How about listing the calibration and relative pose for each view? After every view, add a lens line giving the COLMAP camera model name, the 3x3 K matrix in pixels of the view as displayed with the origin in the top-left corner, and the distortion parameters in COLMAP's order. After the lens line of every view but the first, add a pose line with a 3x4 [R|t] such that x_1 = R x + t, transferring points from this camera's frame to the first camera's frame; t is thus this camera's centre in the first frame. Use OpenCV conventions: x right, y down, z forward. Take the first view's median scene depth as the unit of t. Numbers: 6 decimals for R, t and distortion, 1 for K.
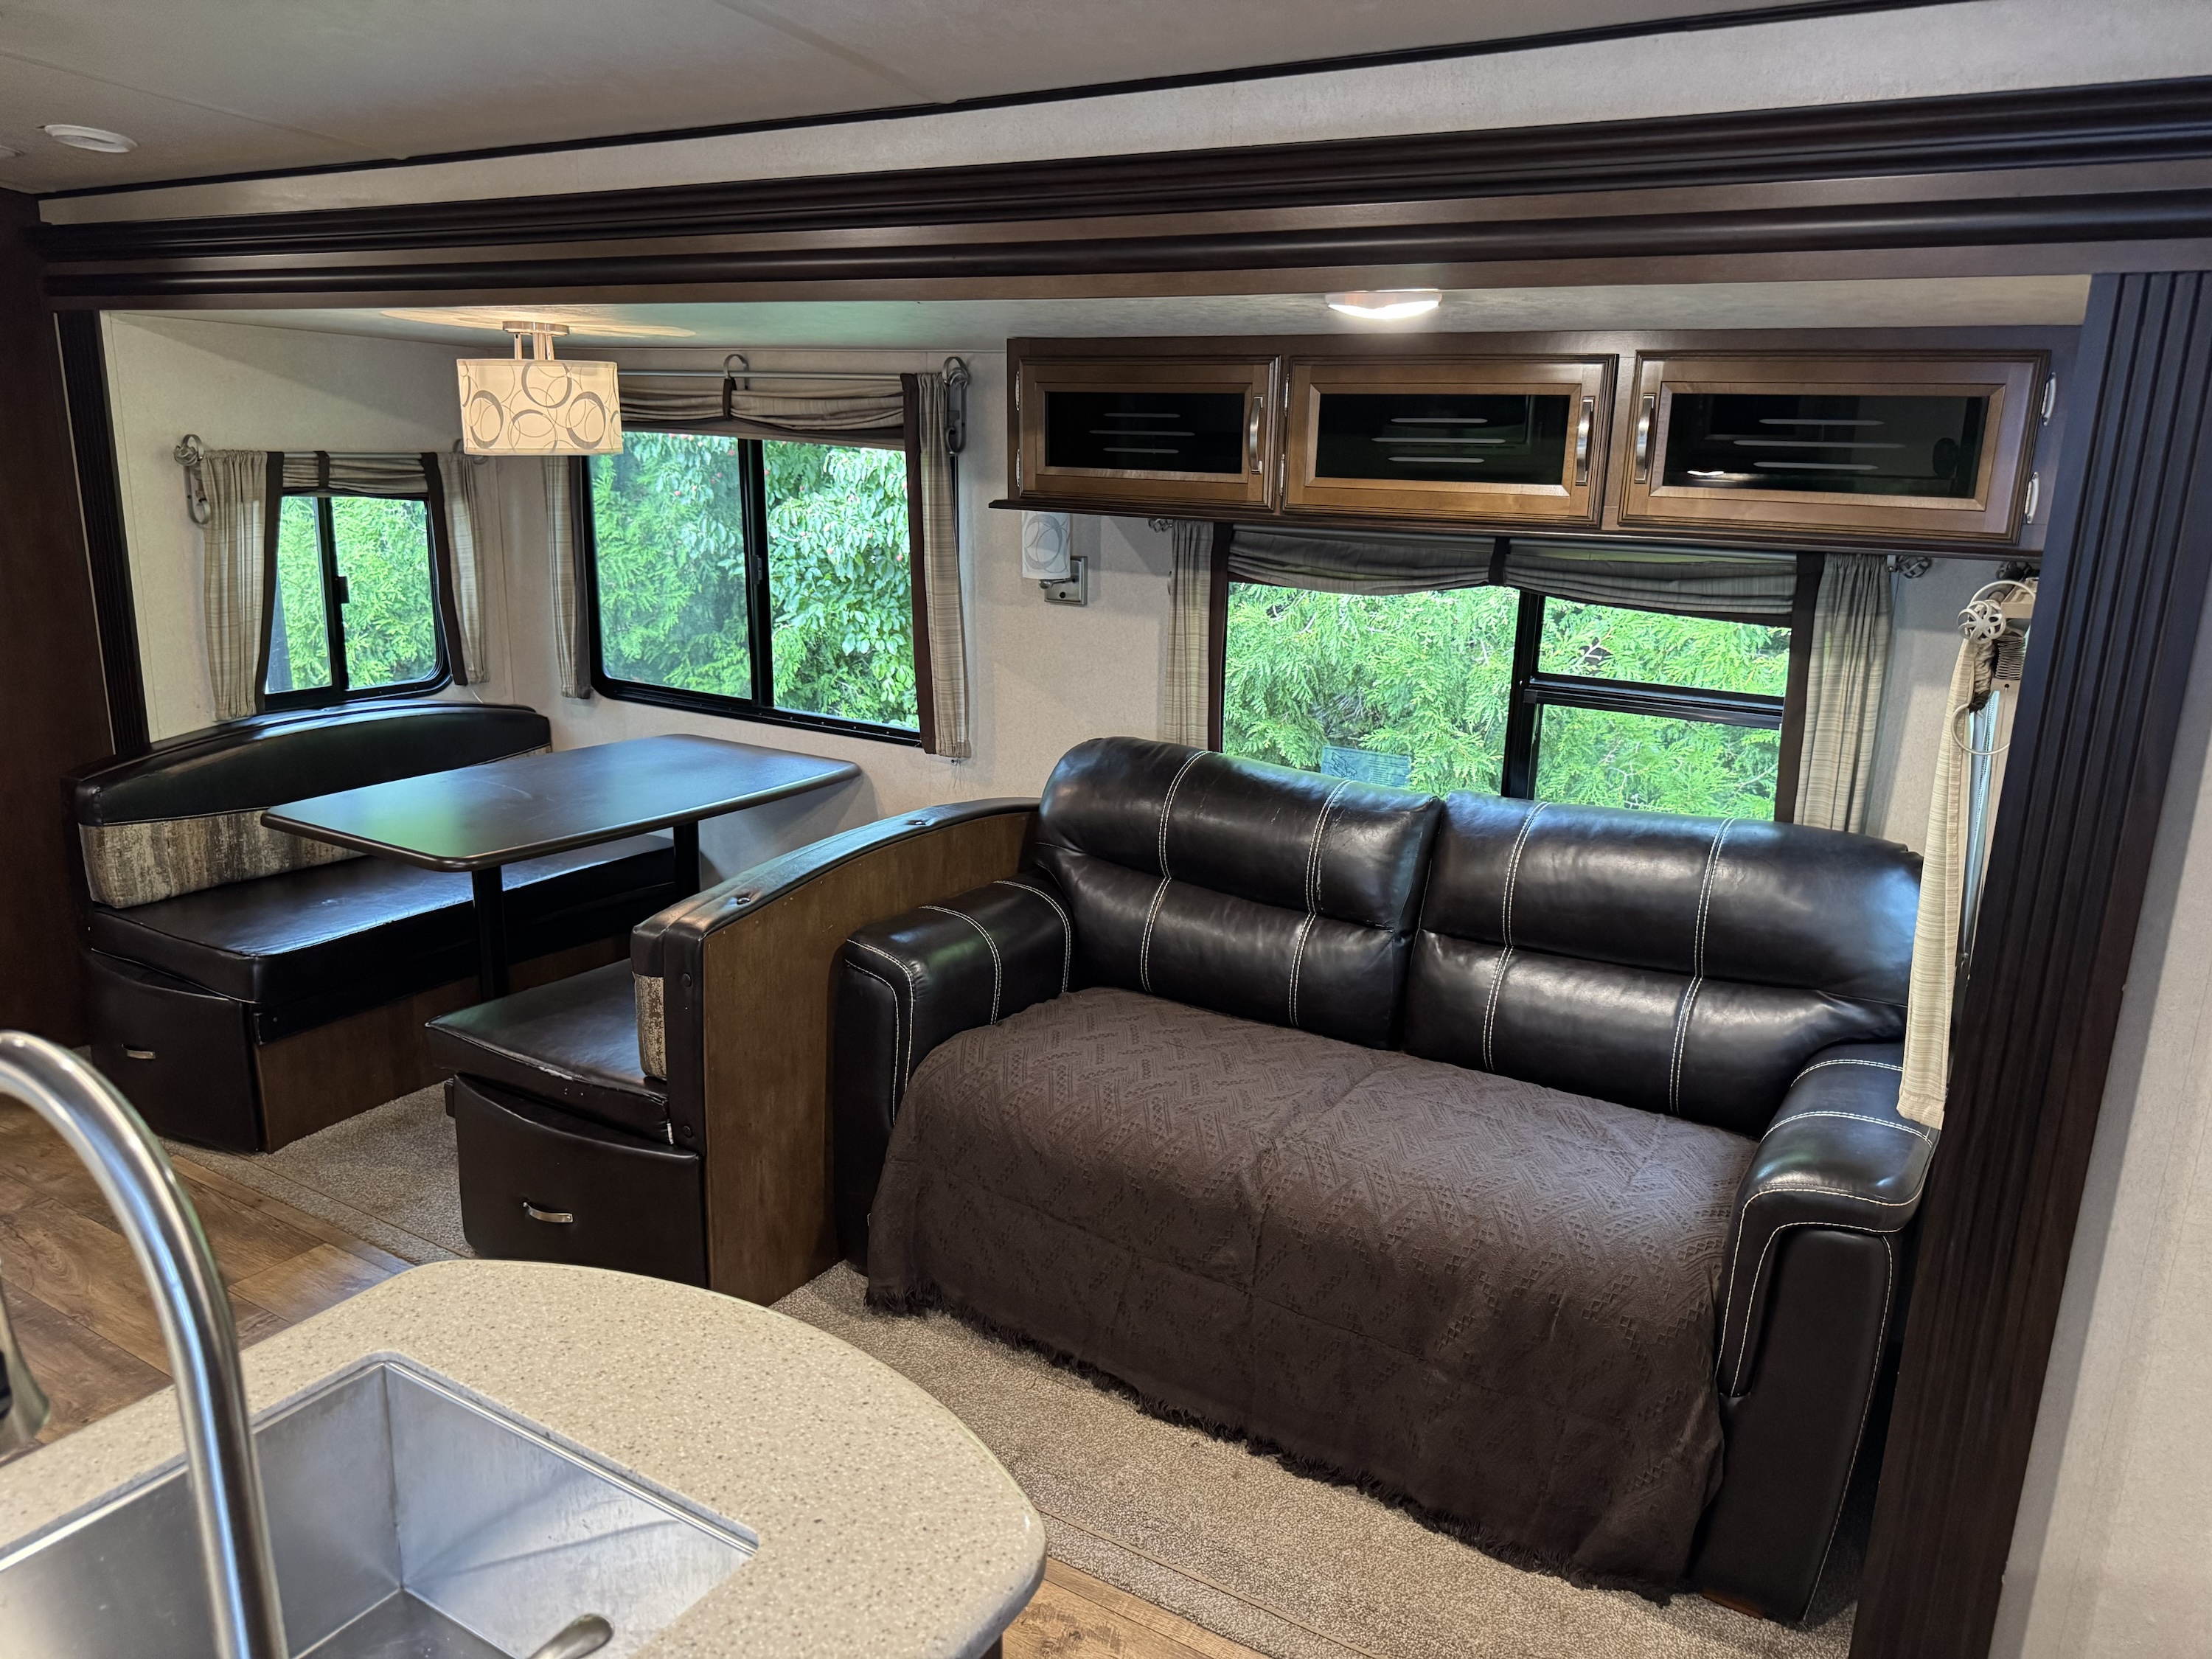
lens RADIAL K [[1584.1, 0, 1099.2], [0, 1584.1, 822.6], [0, 0, 1]] dist [0.055022, -0.079603]
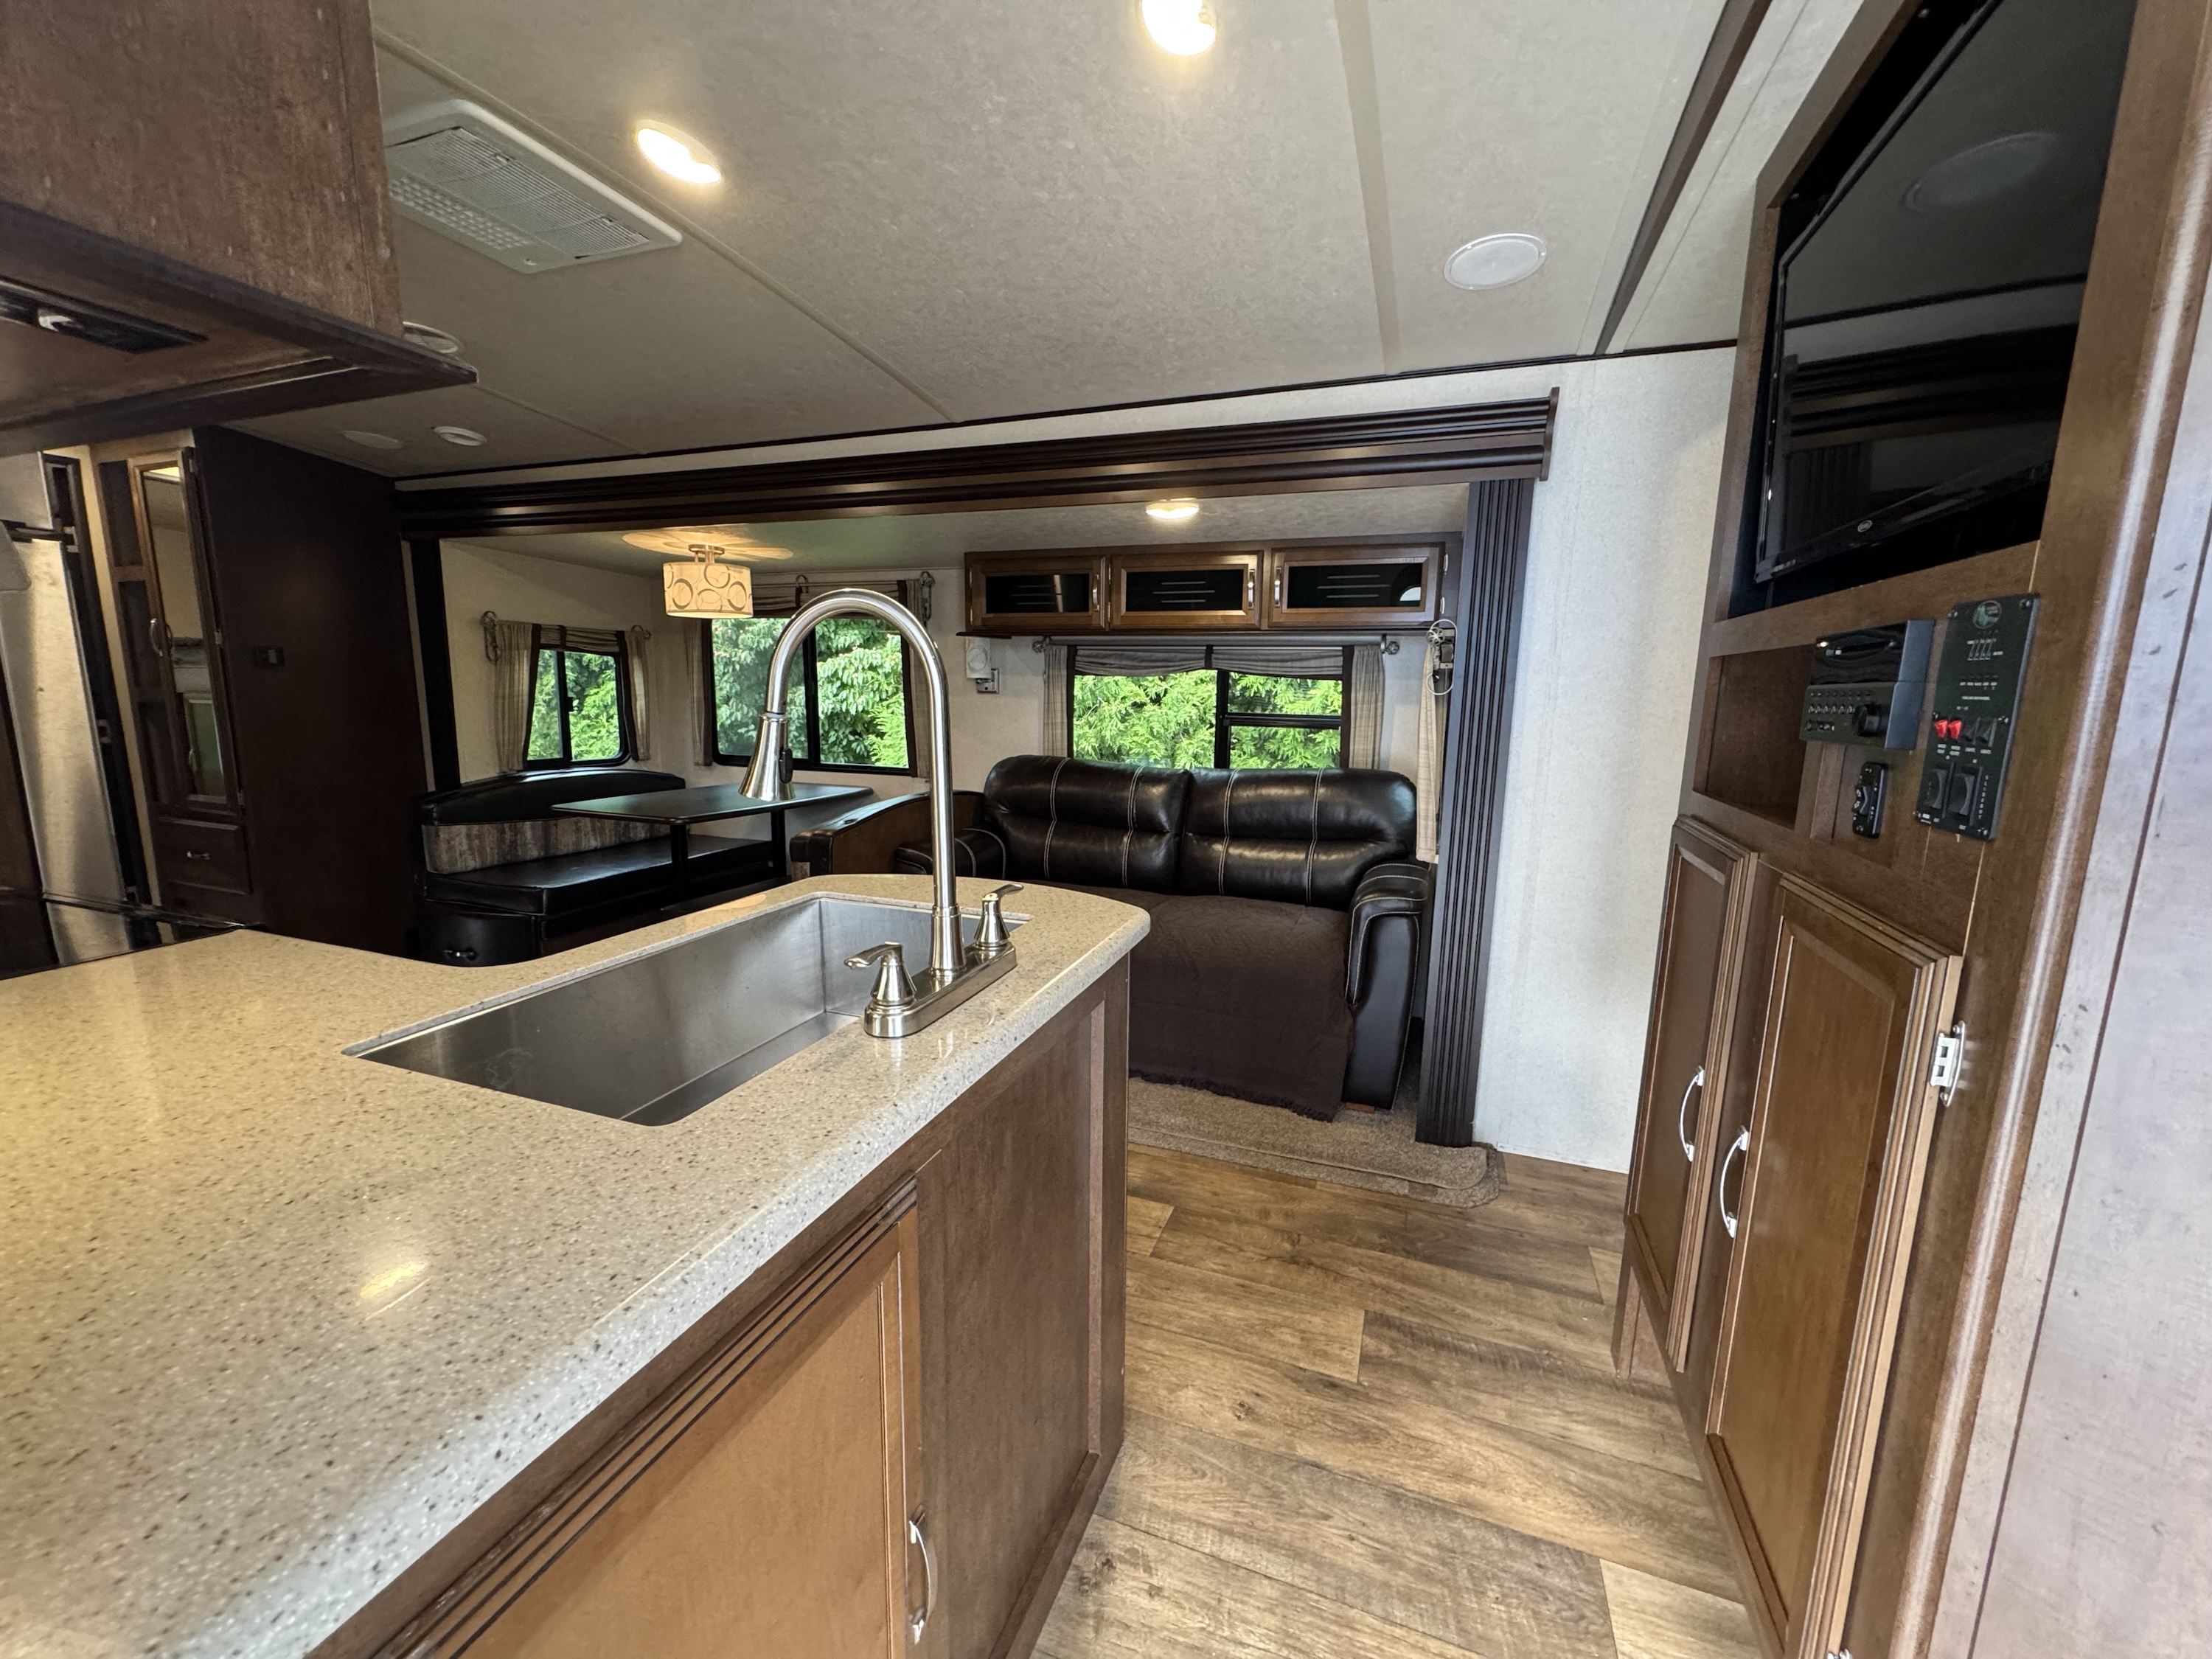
lens RADIAL K [[878.1, 0, 1095.6], [0, 878.1, 825.5], [0, 0, 1]] dist [-0.001096, -0.000048]
pose [[0.980007, -0.037111, 0.195472, -0.118172], [0.054191, 0.995095, -0.082766, 0.131105], [-0.191442, 0.091704, 0.977211, -0.079058]]
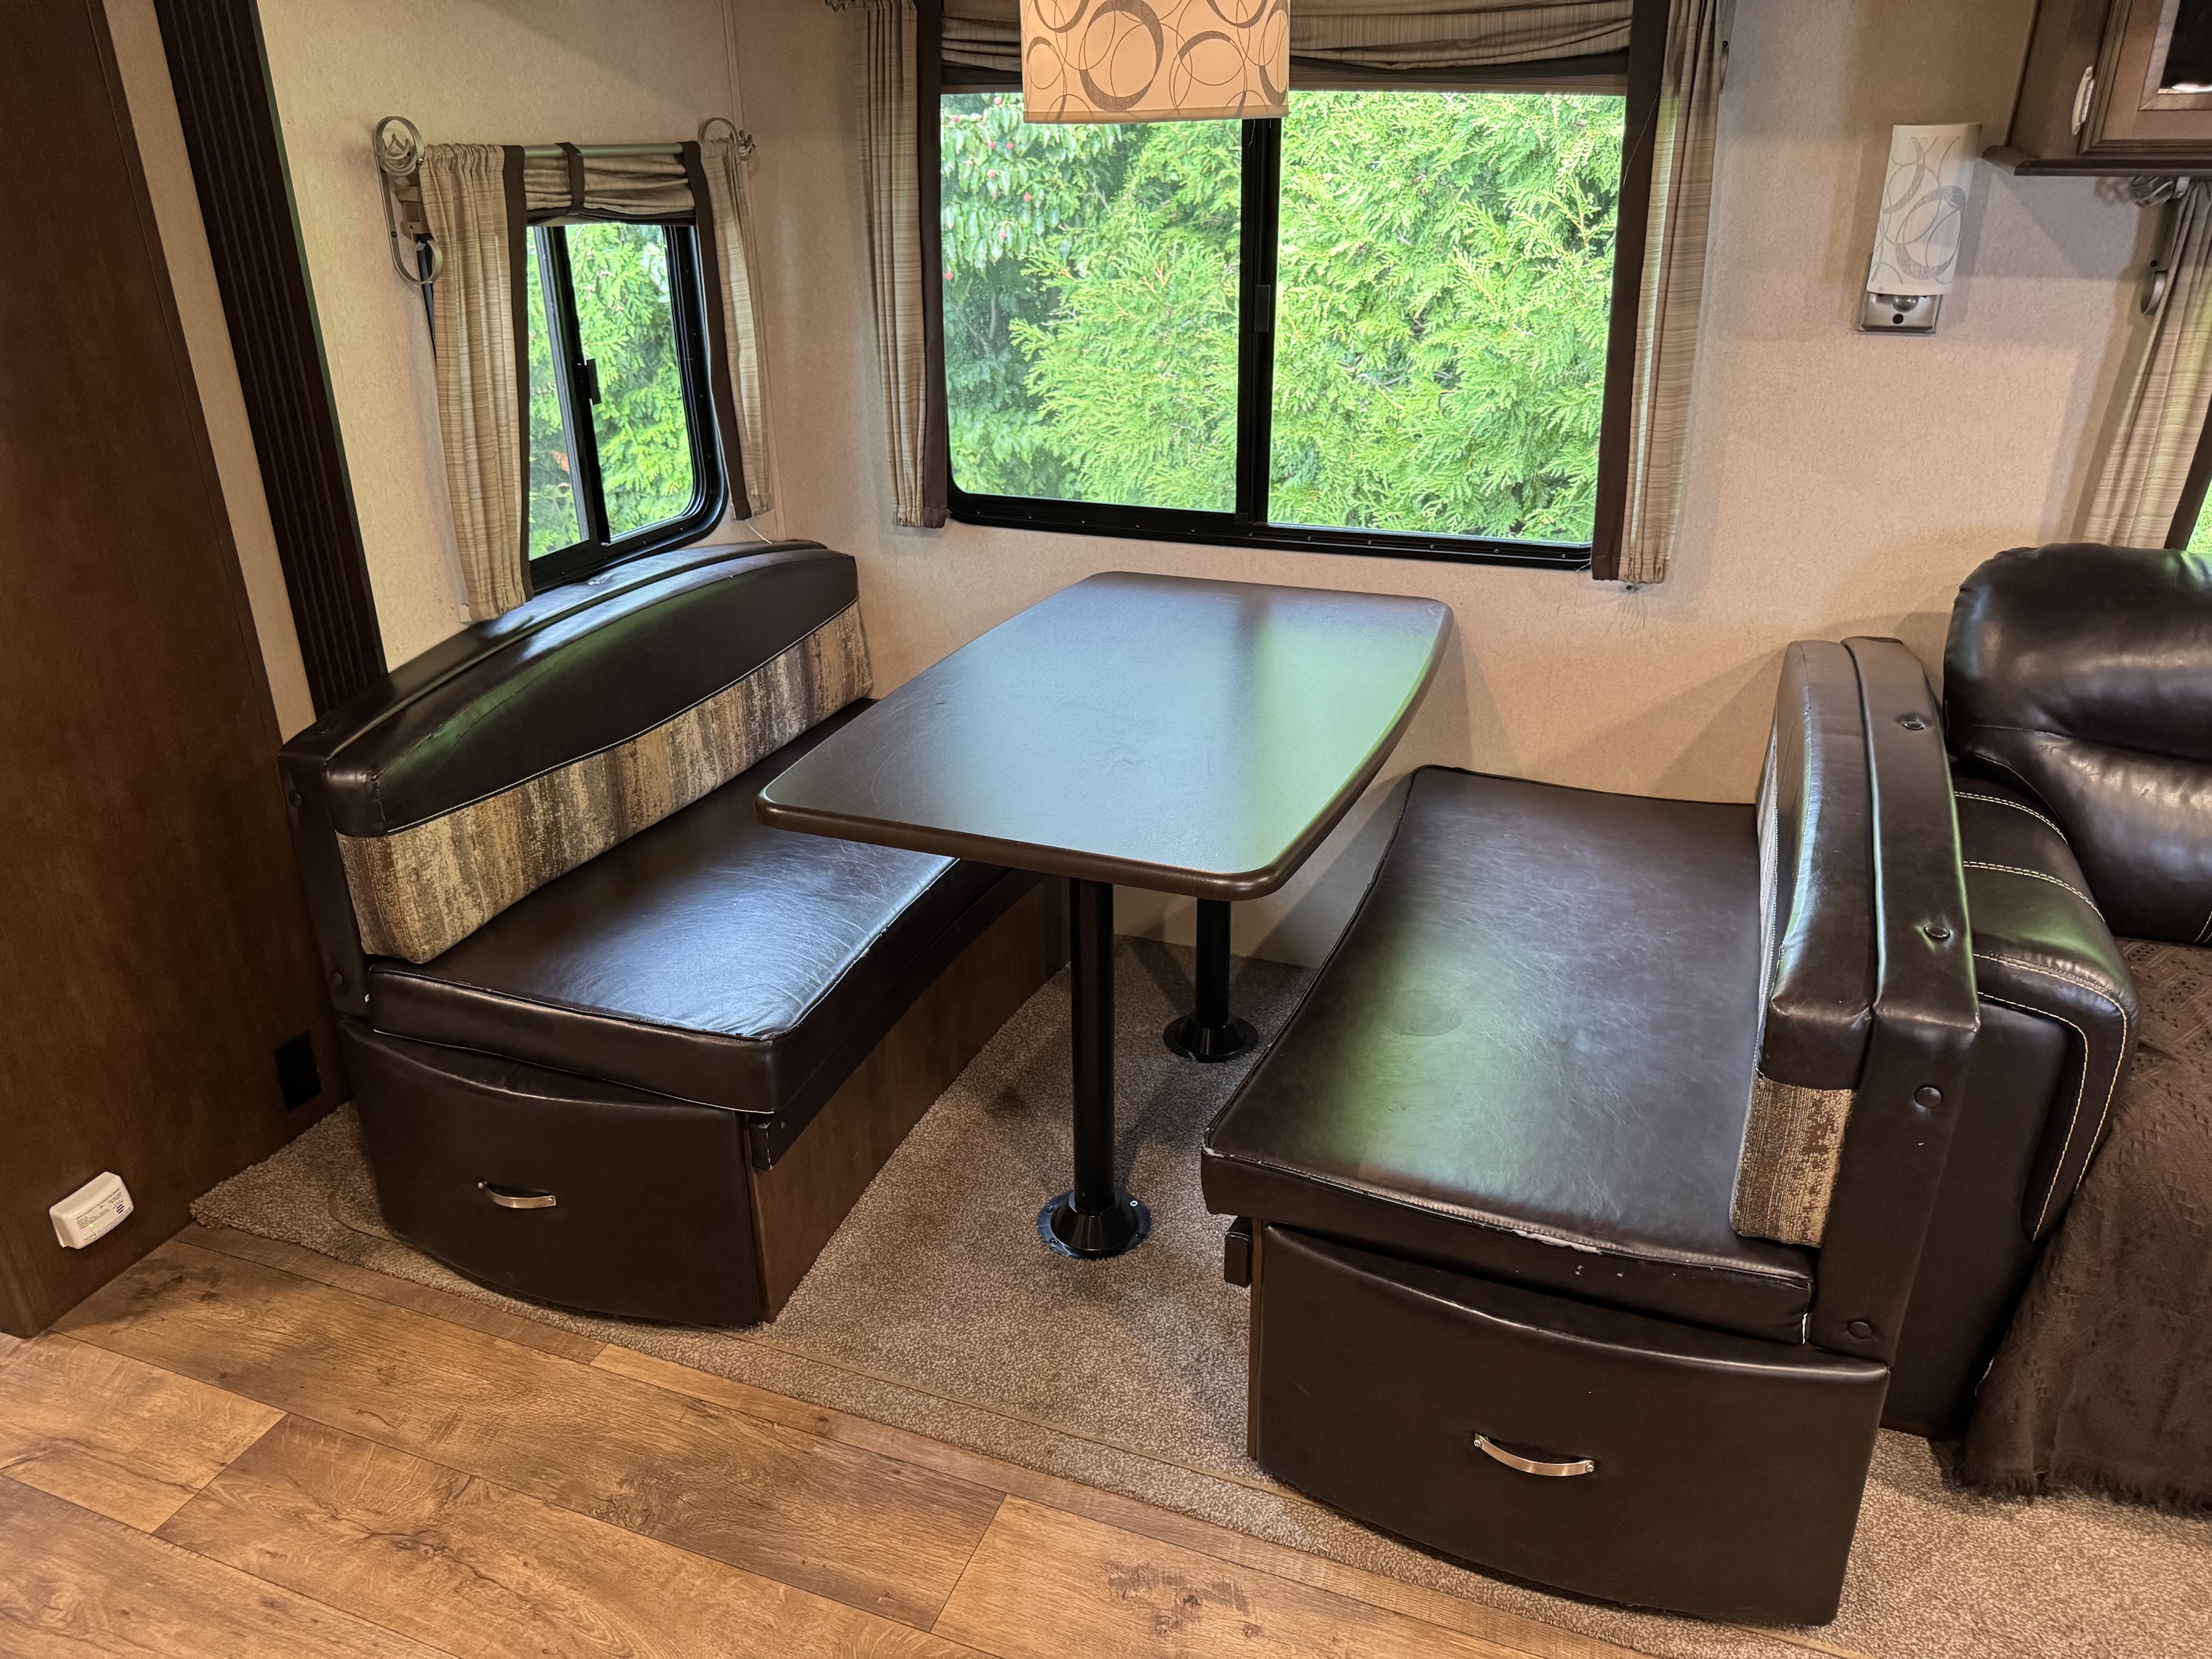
lens RADIAL K [[1584.1, 0, 1099.2], [0, 1584.1, 822.6], [0, 0, 1]] dist [0.055022, -0.079603]
pose [[0.981681, -0.107802, 0.157102, -0.503139], [0.078644, 0.980289, 0.181239, -0.095291], [-0.173544, -0.165564, 0.970810, 0.429694]]
